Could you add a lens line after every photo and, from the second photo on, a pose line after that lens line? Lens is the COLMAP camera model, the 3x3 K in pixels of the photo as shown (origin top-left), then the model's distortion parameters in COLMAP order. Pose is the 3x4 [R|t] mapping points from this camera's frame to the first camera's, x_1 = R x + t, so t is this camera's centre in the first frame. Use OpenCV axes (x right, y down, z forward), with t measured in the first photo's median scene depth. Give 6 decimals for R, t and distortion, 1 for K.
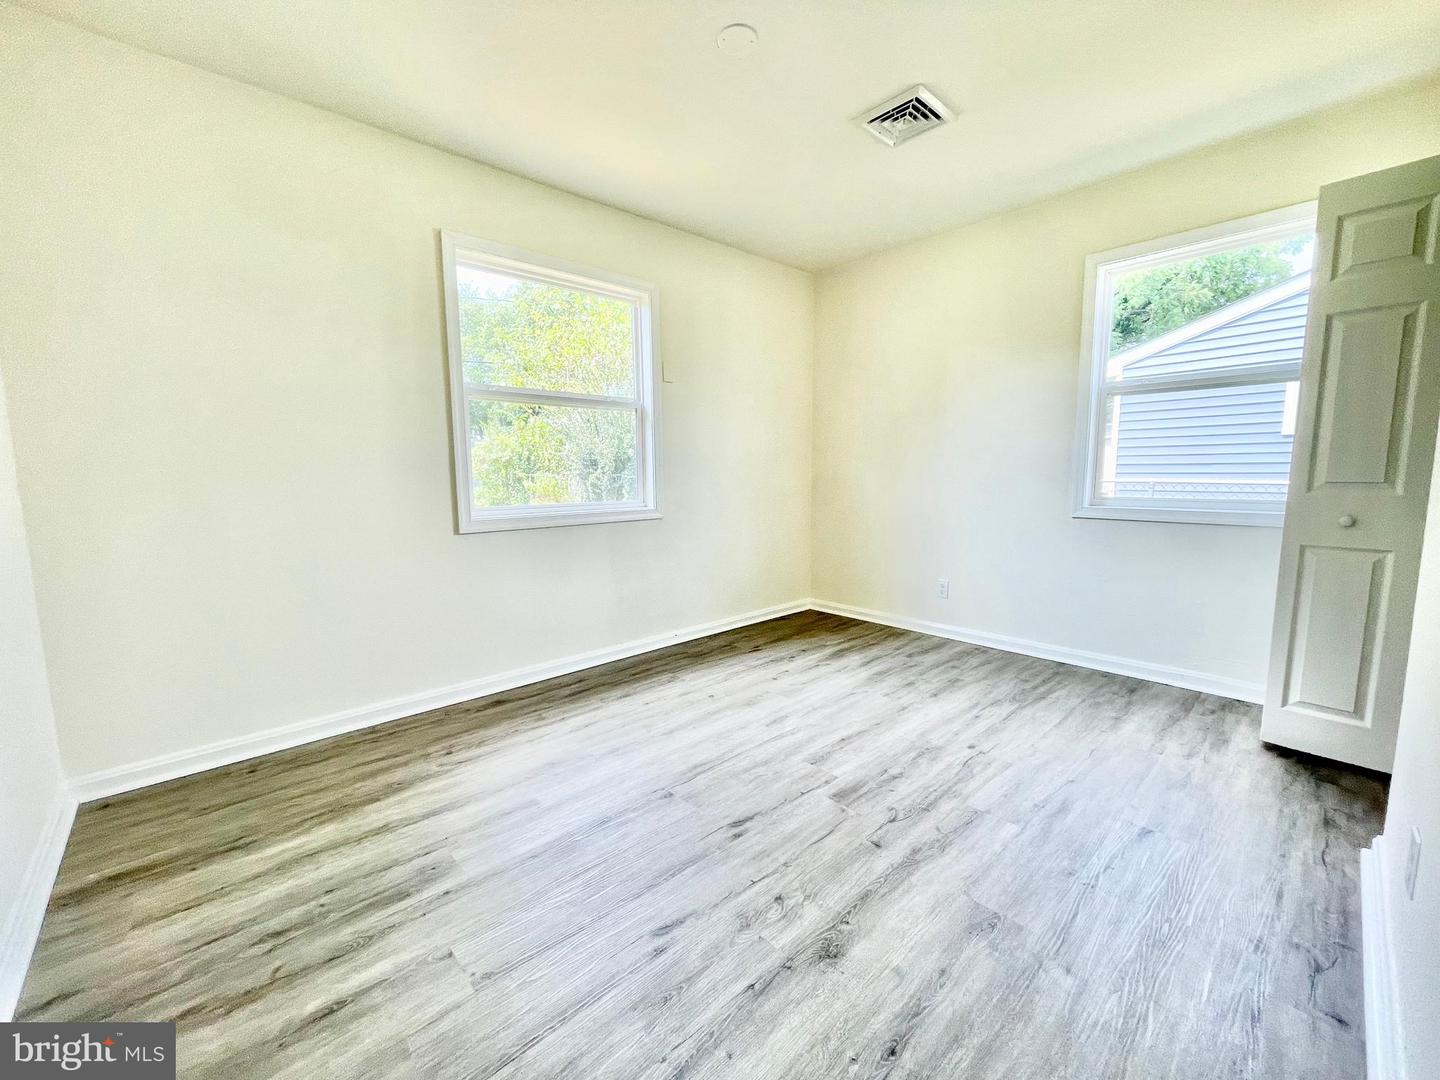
lens RADIAL K [[594.7, 0, 728.2], [0, 594.7, 542.6], [0, 0, 1]] dist [-0.001792, 0.000418]
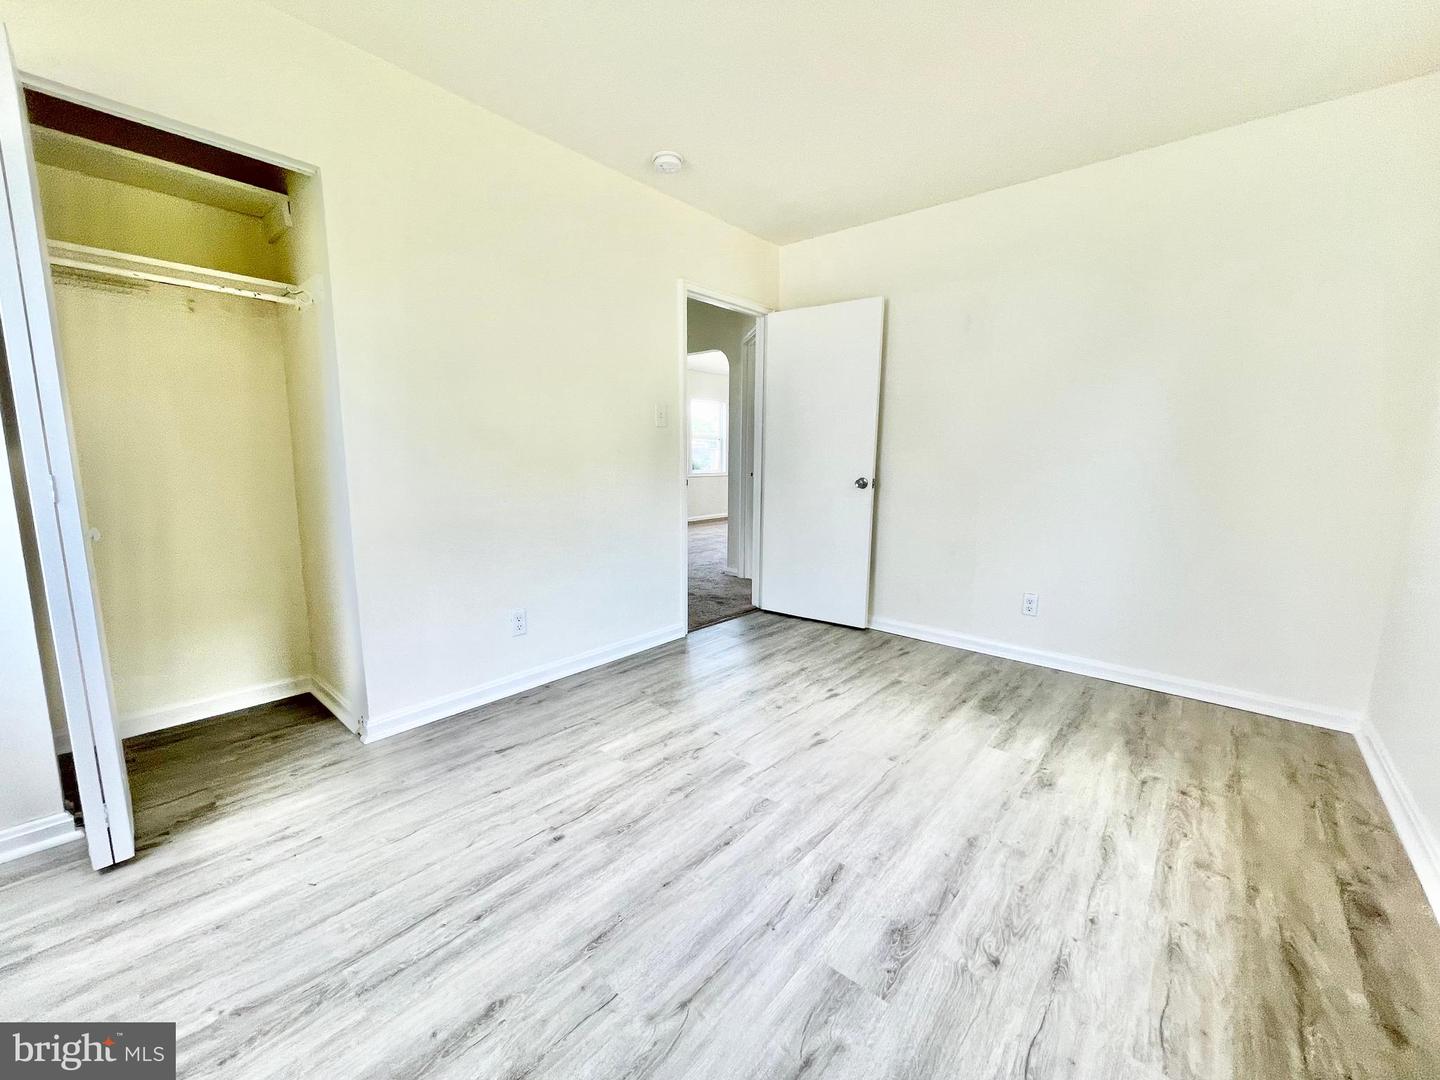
lens RADIAL K [[594.7, 0, 728.2], [0, 594.7, 542.6], [0, 0, 1]] dist [-0.001792, 0.000418]
pose [[-0.993430, 0.018153, -0.112989, 0.286472], [-0.011820, 0.965781, 0.259088, -0.219191], [0.113825, 0.258721, -0.959222, 1.717688]]
